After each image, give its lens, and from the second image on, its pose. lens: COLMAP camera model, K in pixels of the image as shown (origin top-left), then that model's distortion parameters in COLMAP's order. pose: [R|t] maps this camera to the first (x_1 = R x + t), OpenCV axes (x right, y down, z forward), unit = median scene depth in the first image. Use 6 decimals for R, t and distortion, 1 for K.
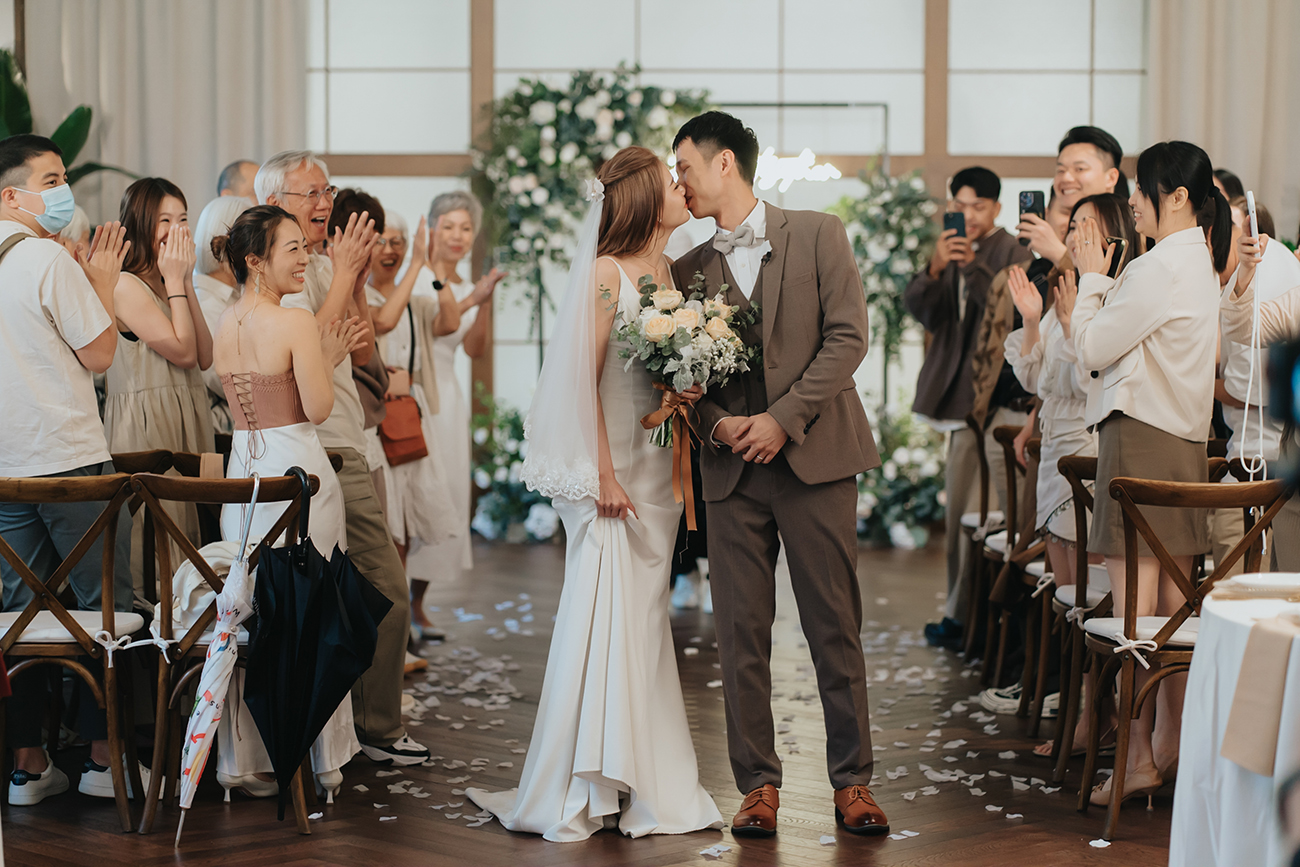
lens RADIAL K [[3180.2, 0, 658.2], [0, 3180.2, 435.8], [0, 0, 1]] dist [-0.106272, 0.000000]
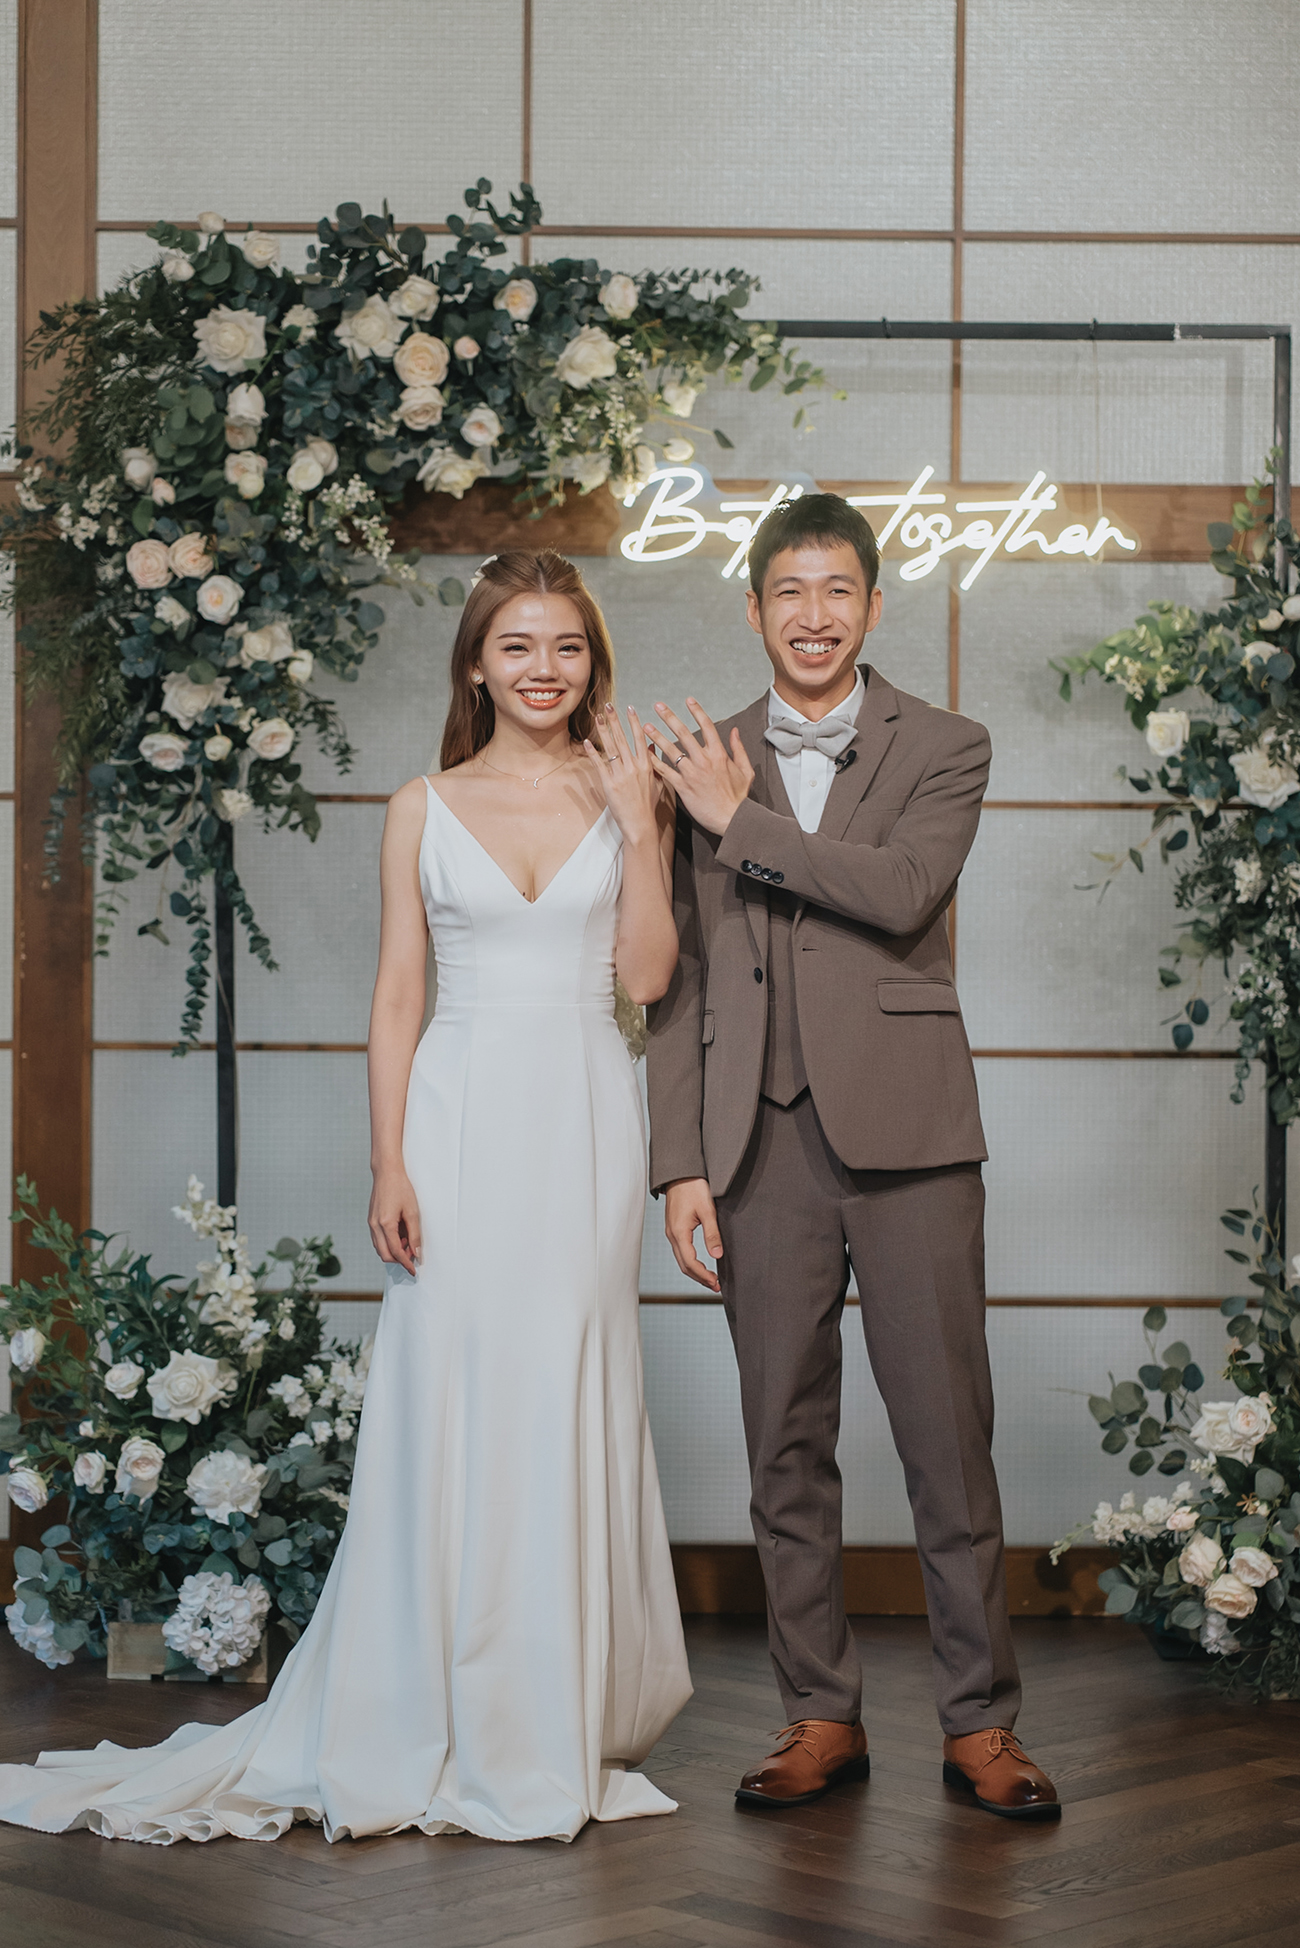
lens RADIAL K [[4765.4, 0, 659.4], [0, 4765.4, 955.0], [0, 0, 1]] dist [-0.106272, 0.000000]
pose [[0.999729, 0.006484, 0.022350, -0.003245], [-0.005905, 0.999648, -0.025872, -0.027102], [-0.022510, 0.025733, 0.999415, 0.518173]]
